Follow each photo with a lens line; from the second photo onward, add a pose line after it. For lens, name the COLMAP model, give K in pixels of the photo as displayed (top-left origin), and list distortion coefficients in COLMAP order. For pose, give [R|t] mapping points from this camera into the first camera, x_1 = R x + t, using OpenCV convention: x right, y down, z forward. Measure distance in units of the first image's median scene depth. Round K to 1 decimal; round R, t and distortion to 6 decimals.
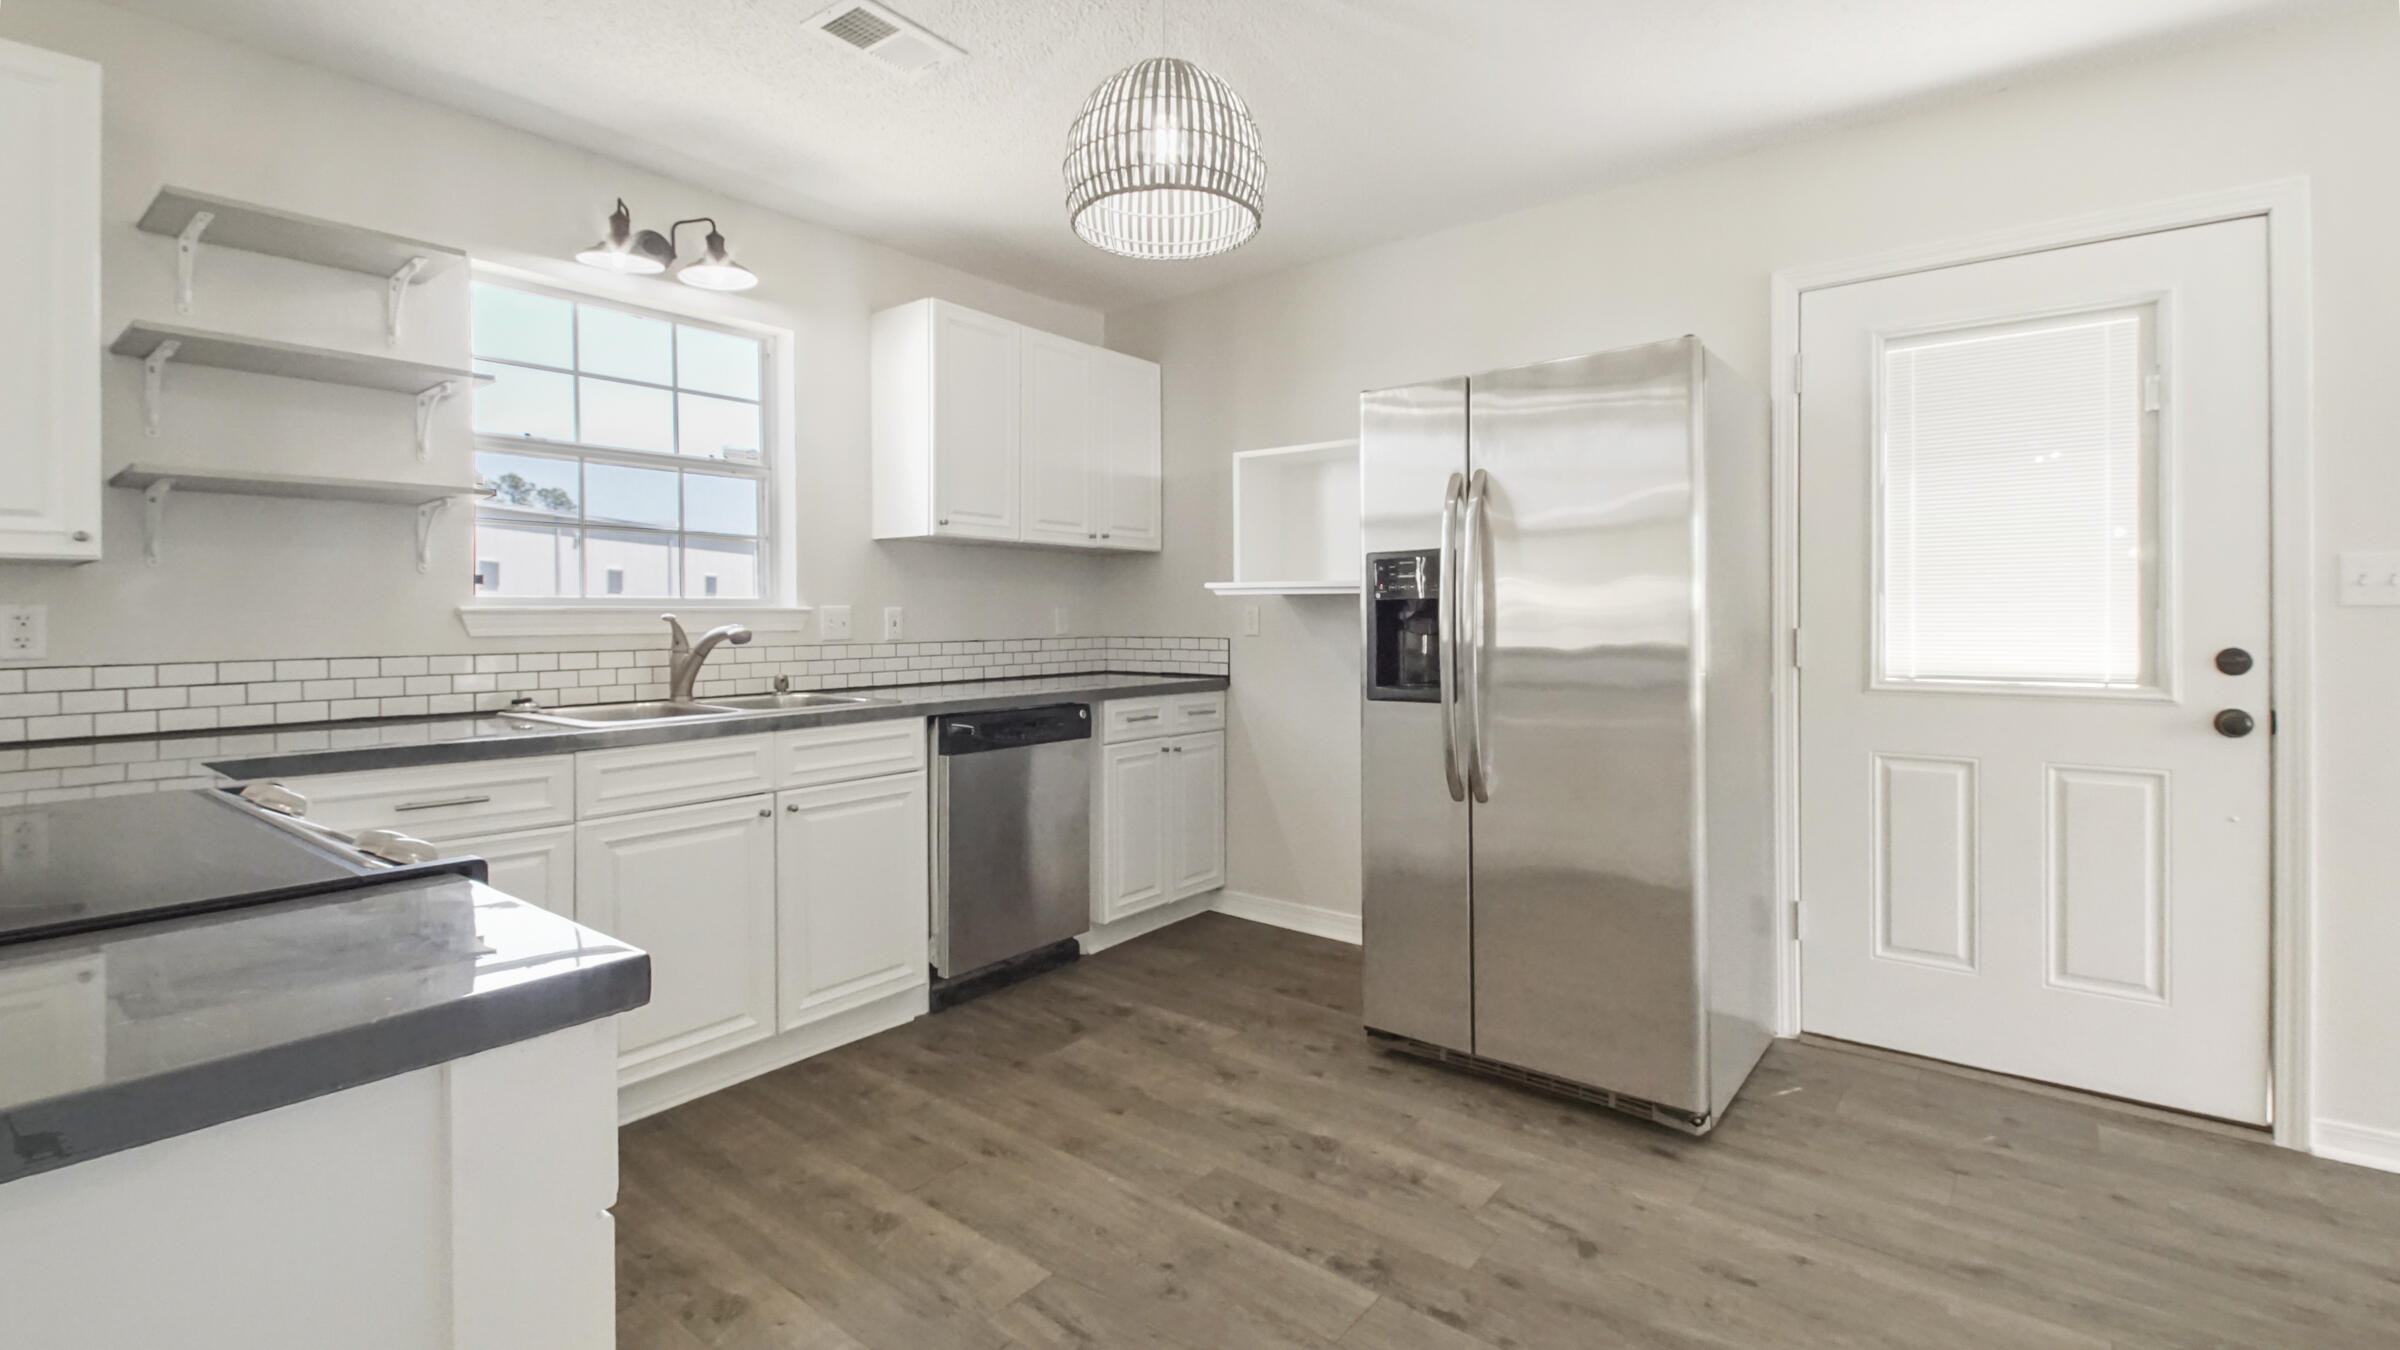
lens RADIAL K [[1050.3, 0, 1195.1], [0, 1050.3, 624.9], [0, 0, 1]] dist [0.032104, -0.000189]
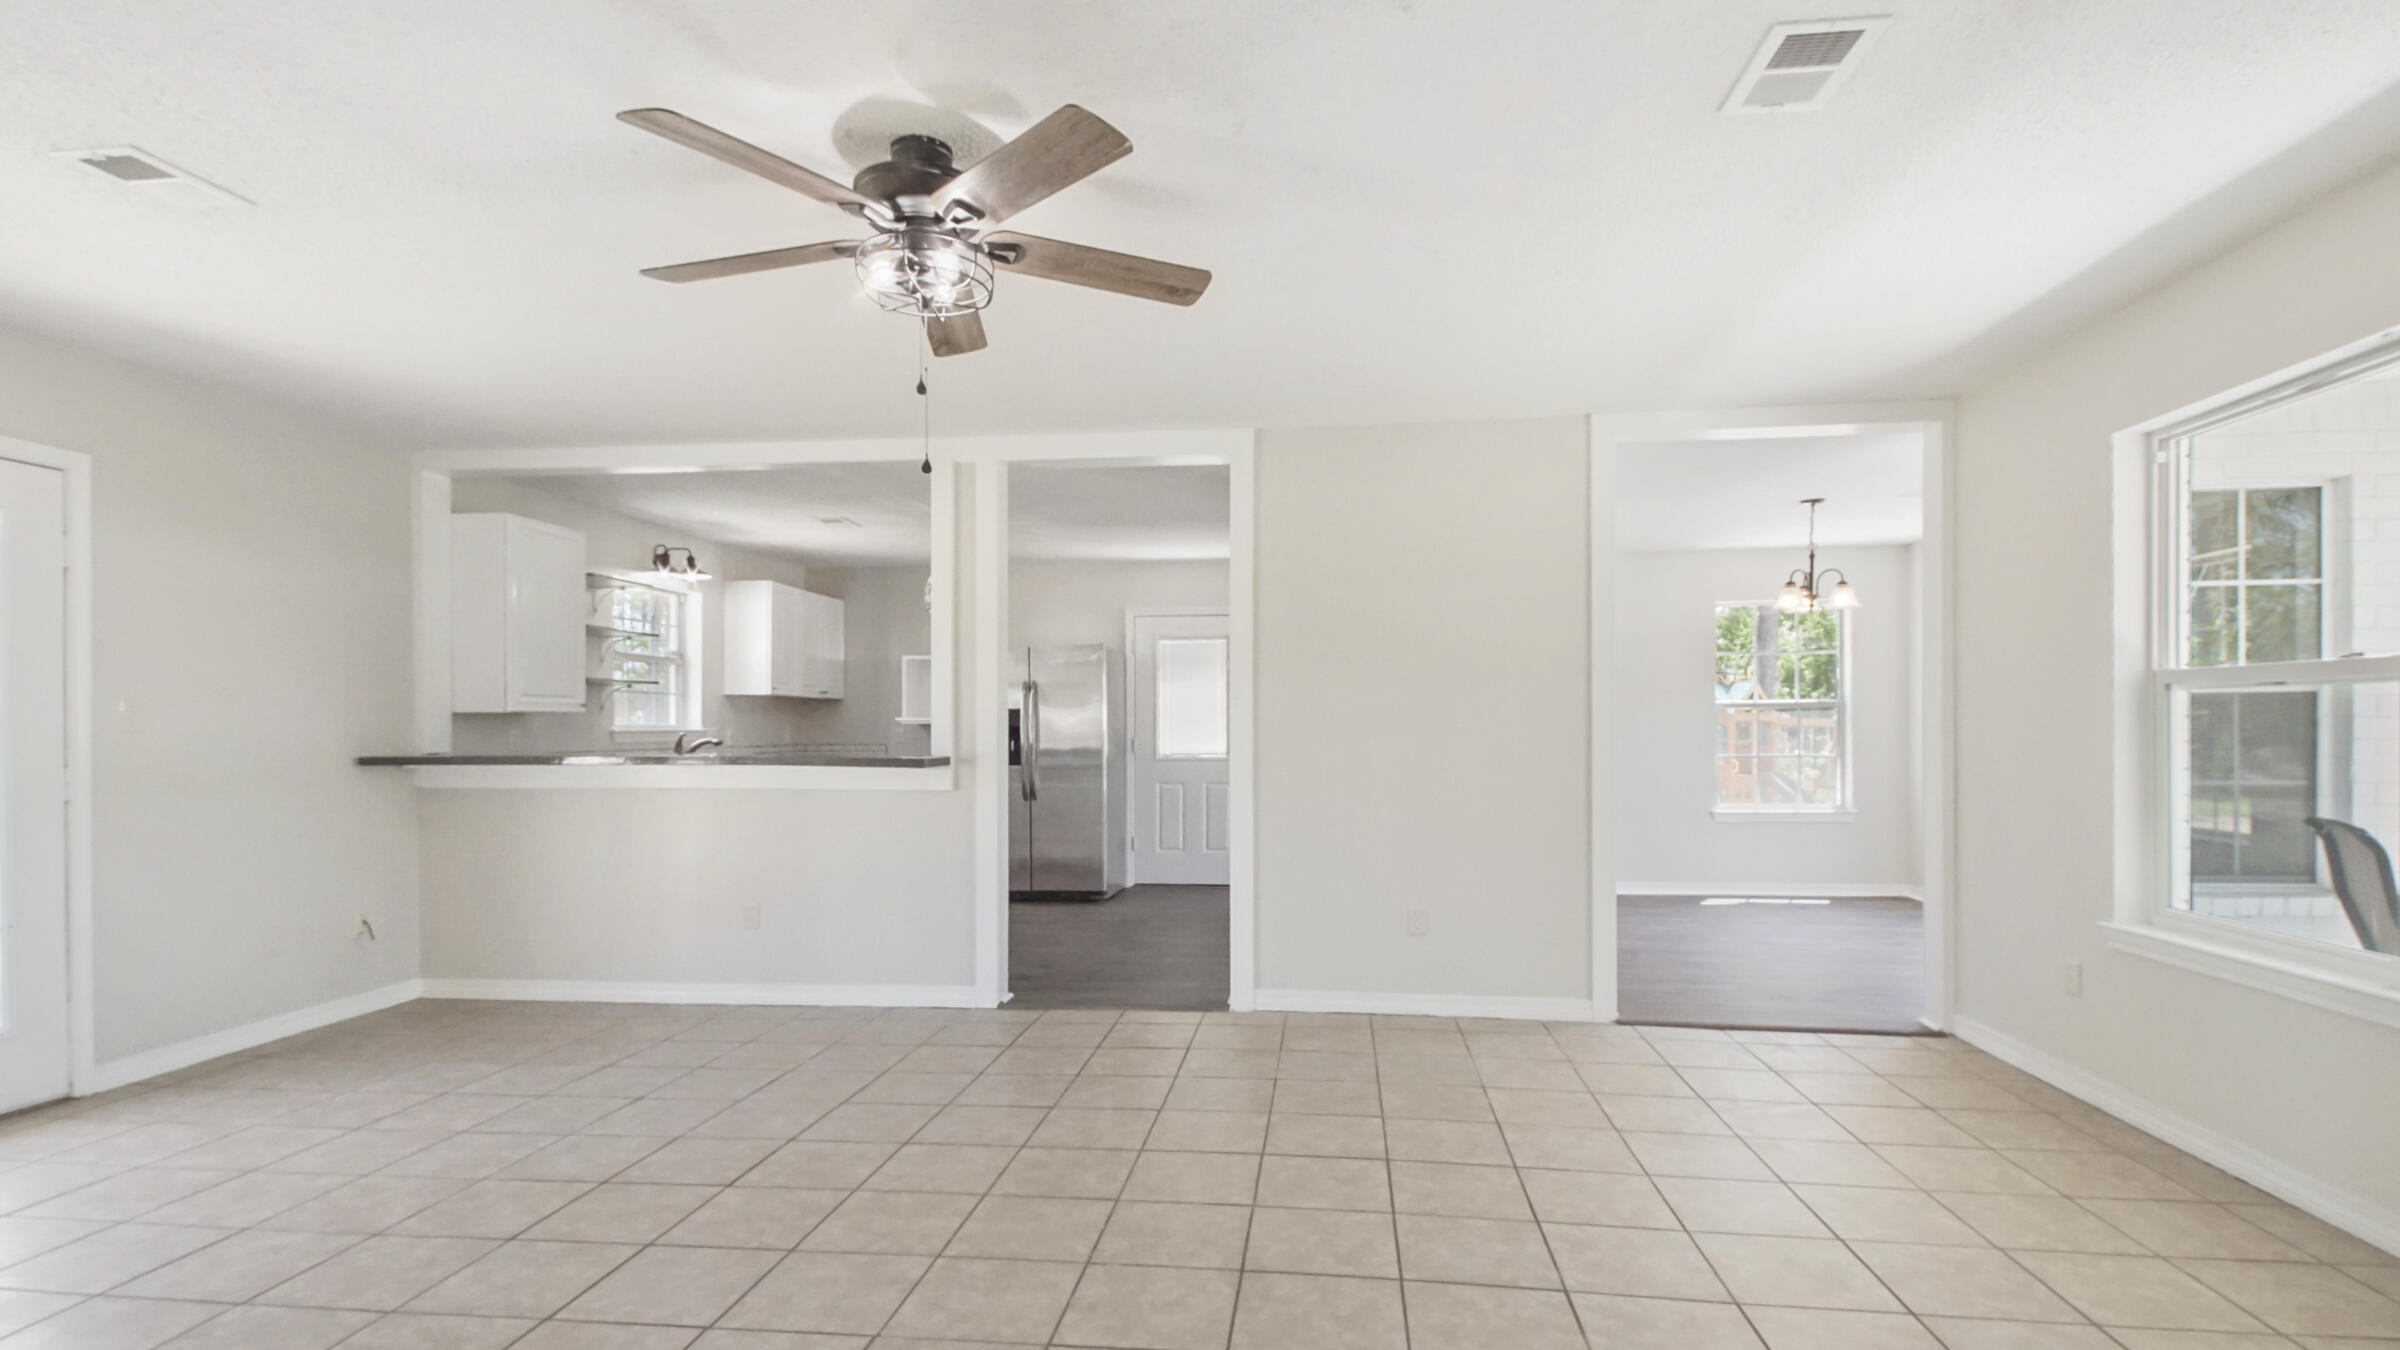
lens RADIAL K [[1069.3, 0, 1200.0], [0, 1069.3, 675.0], [0, 0, 1]] dist [0.000841, -0.000166]
pose [[0.845377, 0.030811, 0.533280, -0.771050], [0.005260, 0.997807, -0.065986, 0.023505], [-0.534144, 0.058588, 0.843361, -1.439048]]
